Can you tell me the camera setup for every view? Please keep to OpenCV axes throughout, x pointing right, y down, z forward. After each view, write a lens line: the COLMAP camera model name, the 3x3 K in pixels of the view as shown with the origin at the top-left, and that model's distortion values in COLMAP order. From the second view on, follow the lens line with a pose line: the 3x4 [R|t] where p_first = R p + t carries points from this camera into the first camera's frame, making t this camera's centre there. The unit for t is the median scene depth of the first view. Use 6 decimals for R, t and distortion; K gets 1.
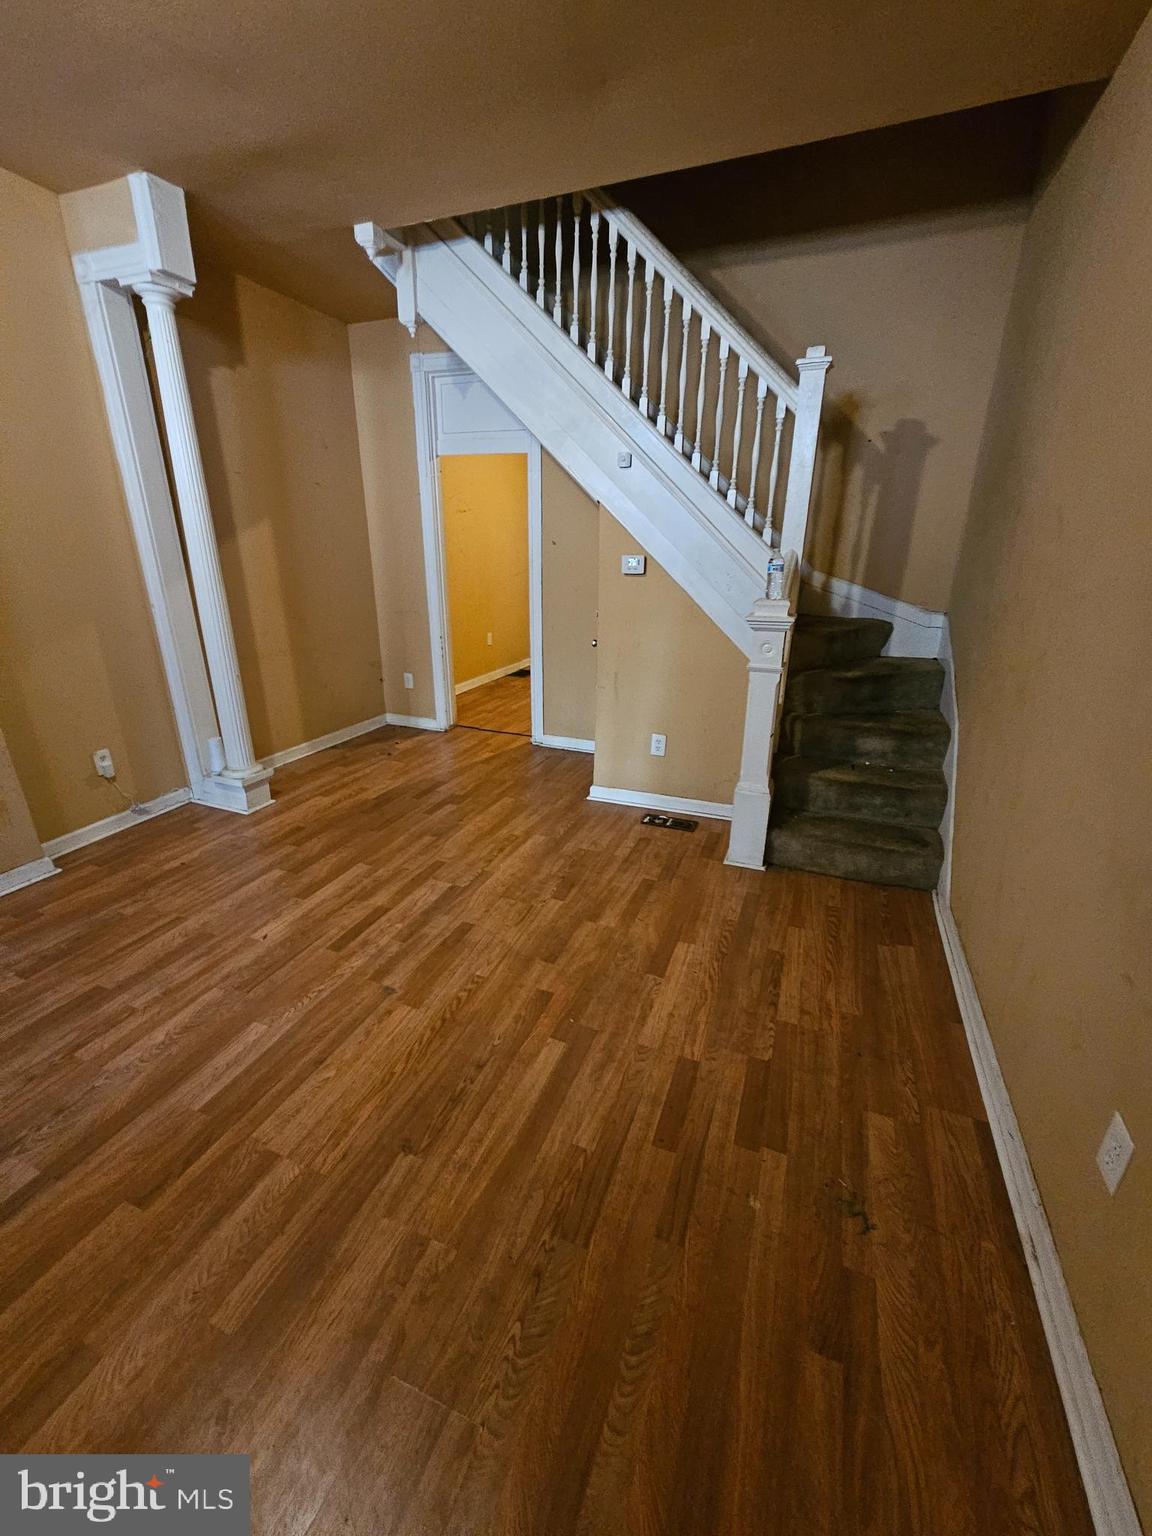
lens RADIAL K [[627.9, 0, 571.6], [0, 627.9, 770.6], [0, 0, 1]] dist [-0.001897, 0.000729]
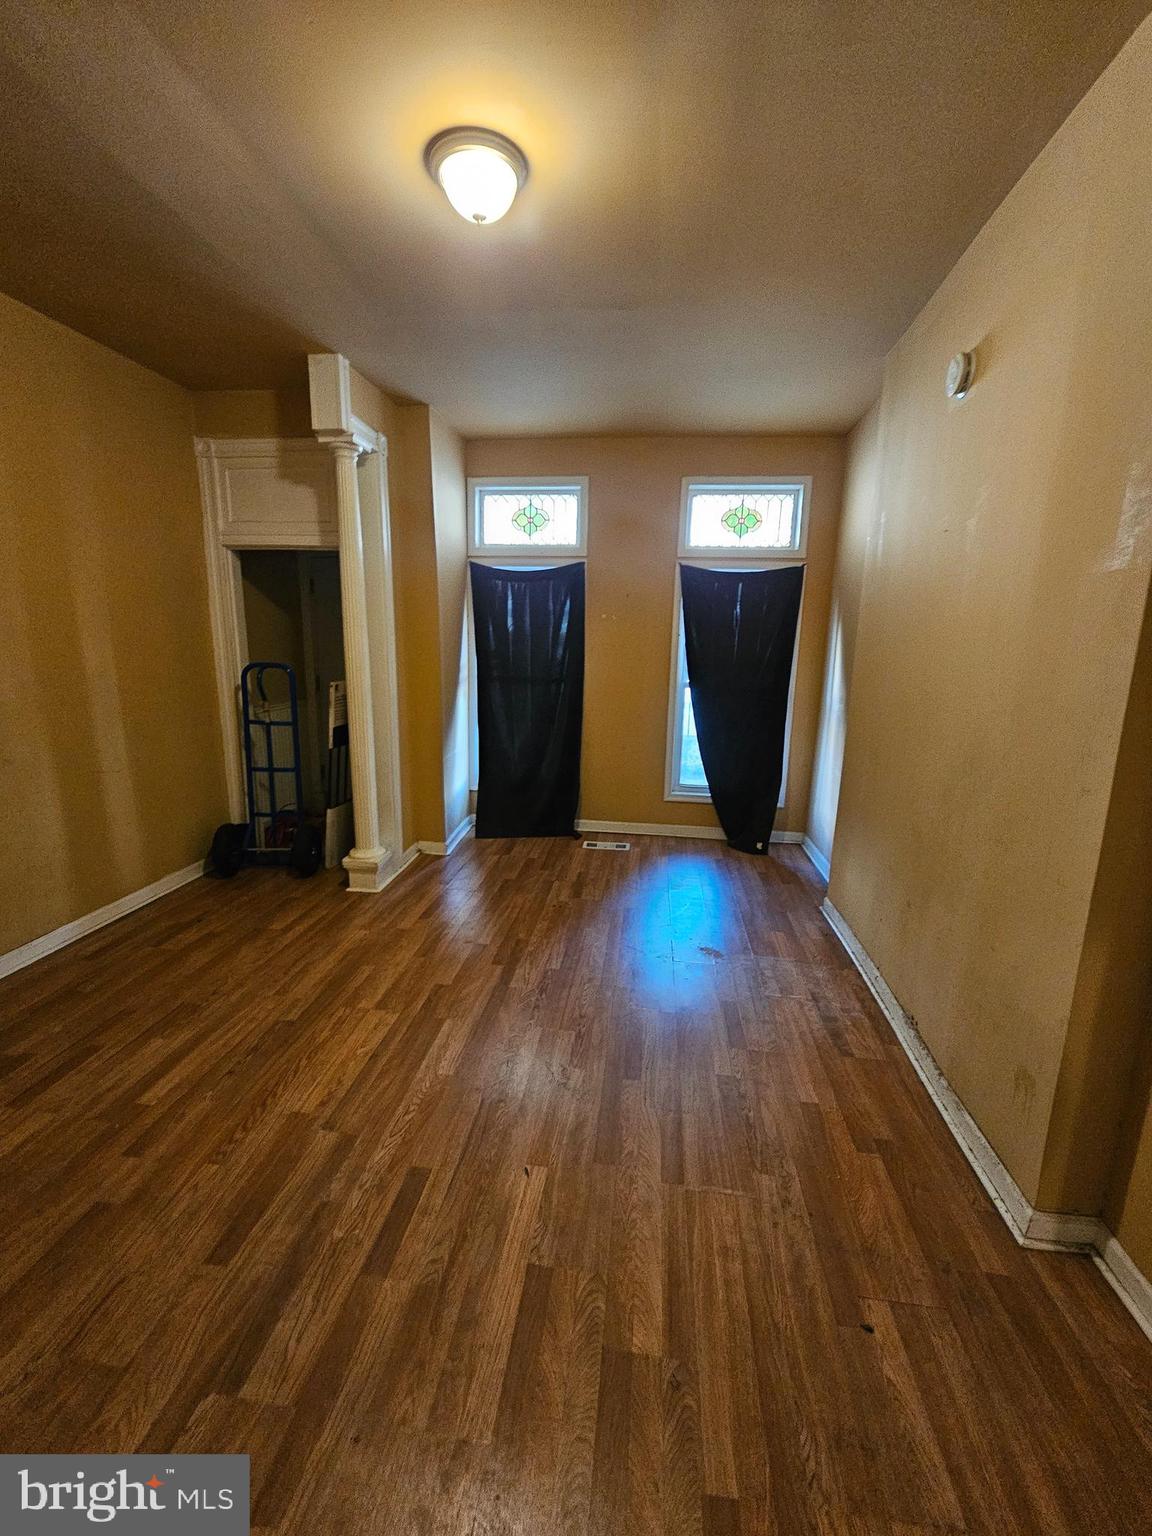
lens RADIAL K [[627.9, 0, 570.6], [0, 627.9, 770.4], [0, 0, 1]] dist [-0.001897, 0.000729]
pose [[-0.969307, 0.026711, -0.244397, -0.420387], [-0.105678, 0.852292, 0.512279, -0.581079], [0.221981, 0.522384, -0.823310, 1.549291]]
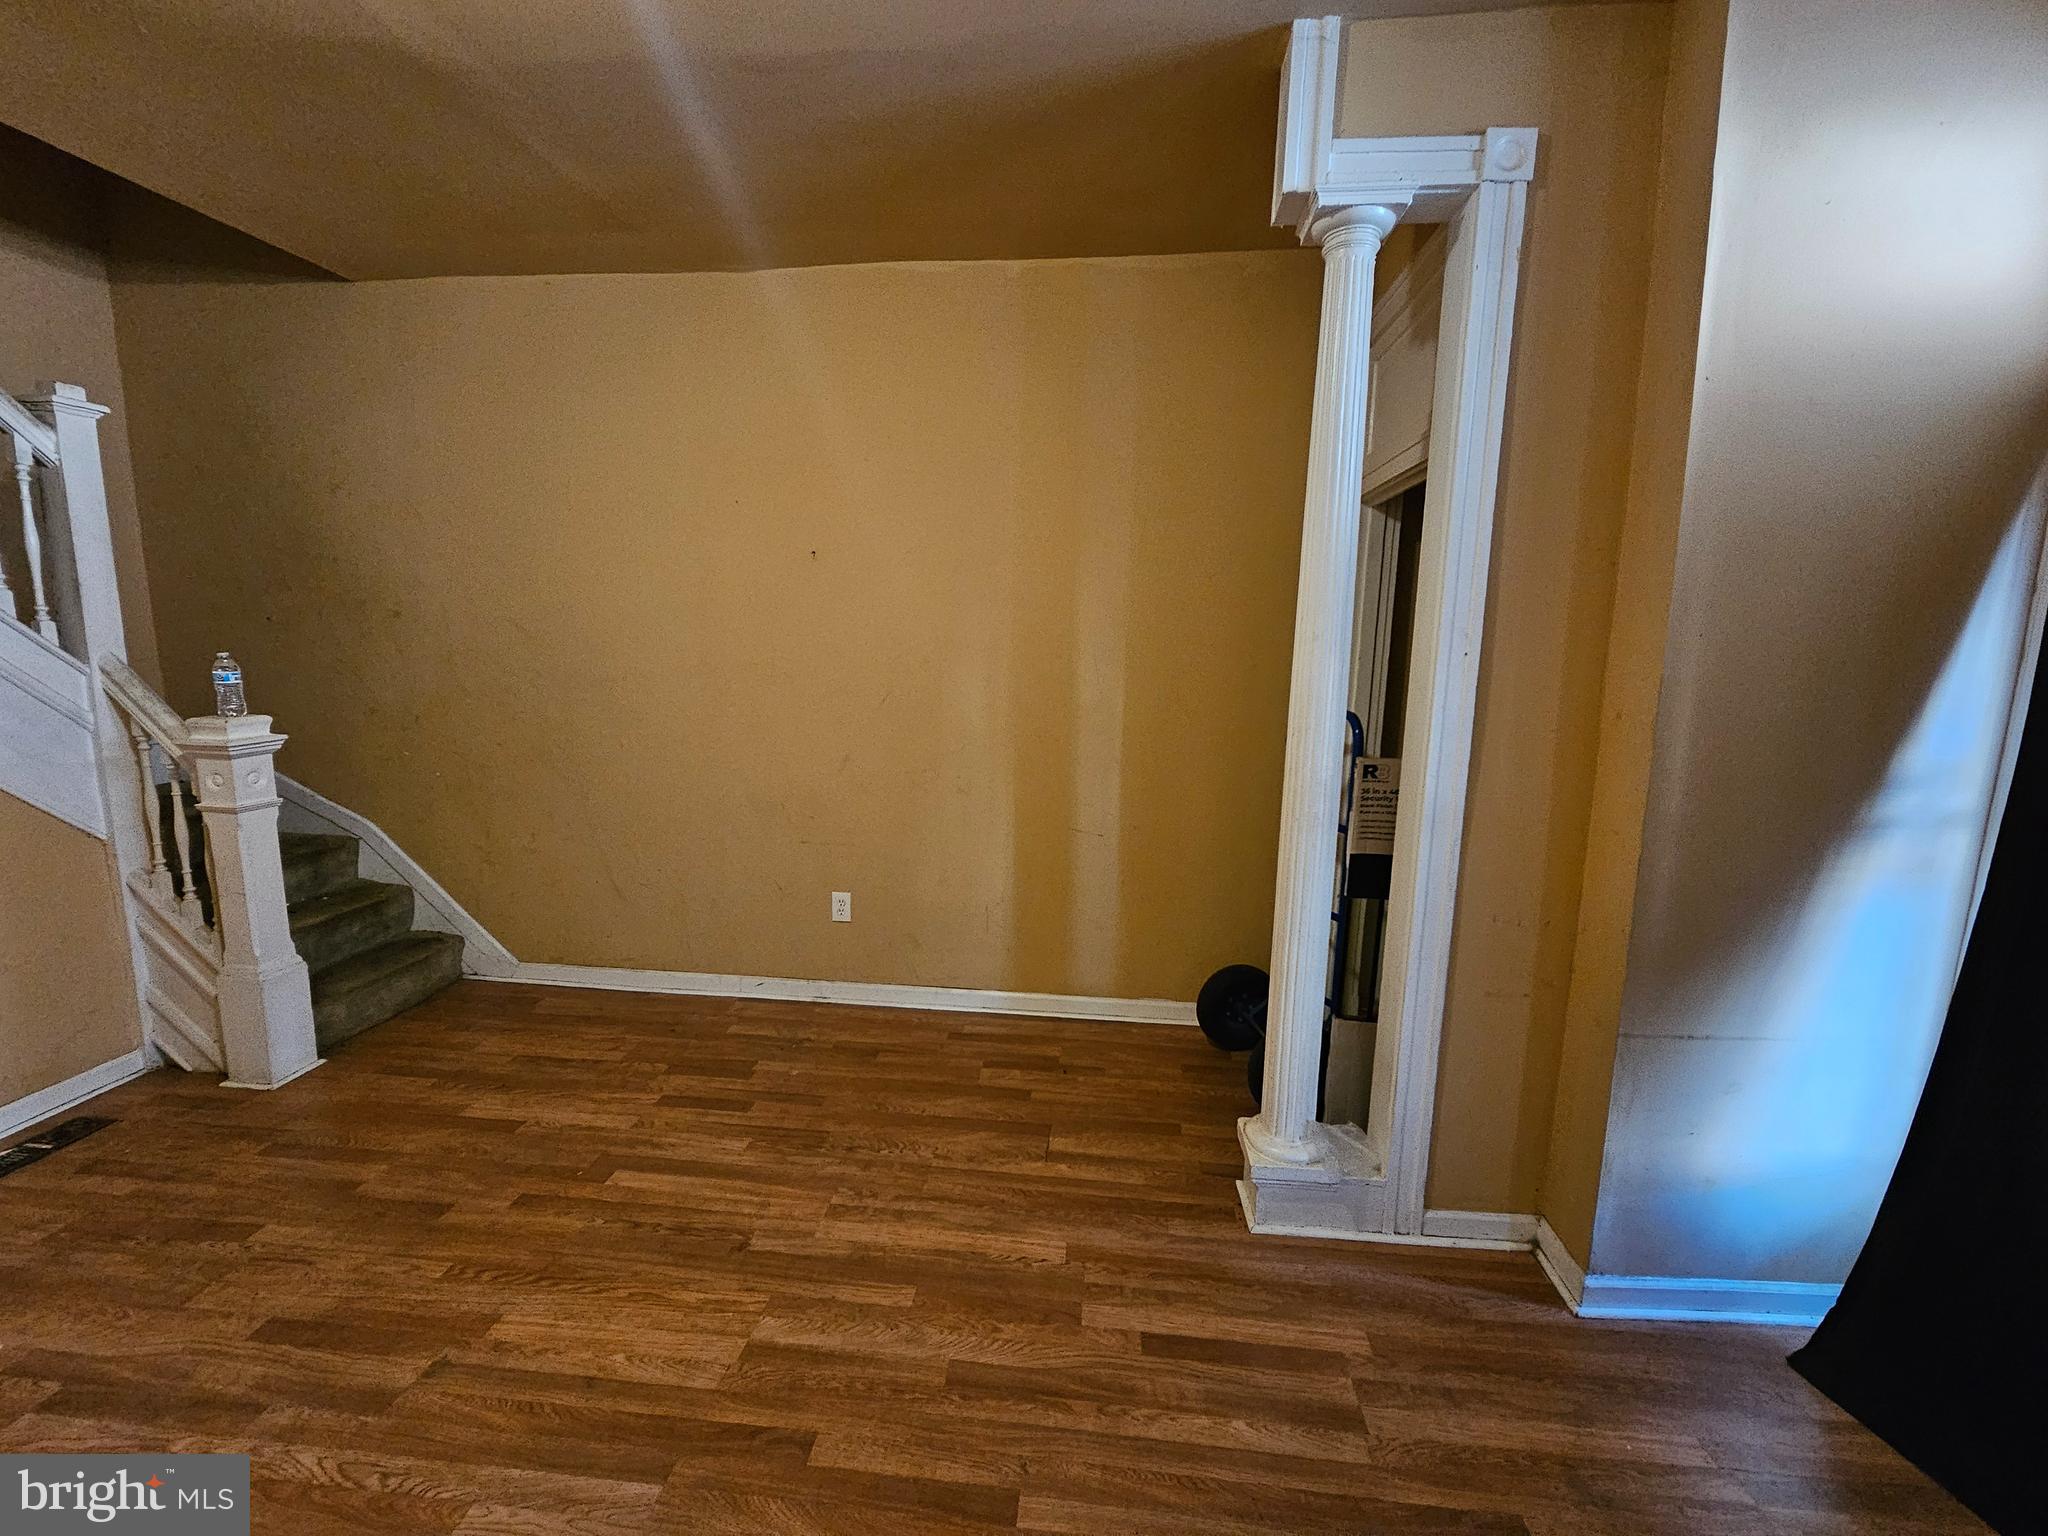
lens RADIAL K [[837.2, 0, 1028.9], [0, 837.2, 764.1], [0, 0, 1]] dist [-0.001897, 0.000729]
pose [[-0.279261, -0.150801, 0.948300, -1.126209], [0.307954, 0.921357, 0.237205, -0.201055], [-0.909493, 0.358274, -0.210859, 0.439461]]
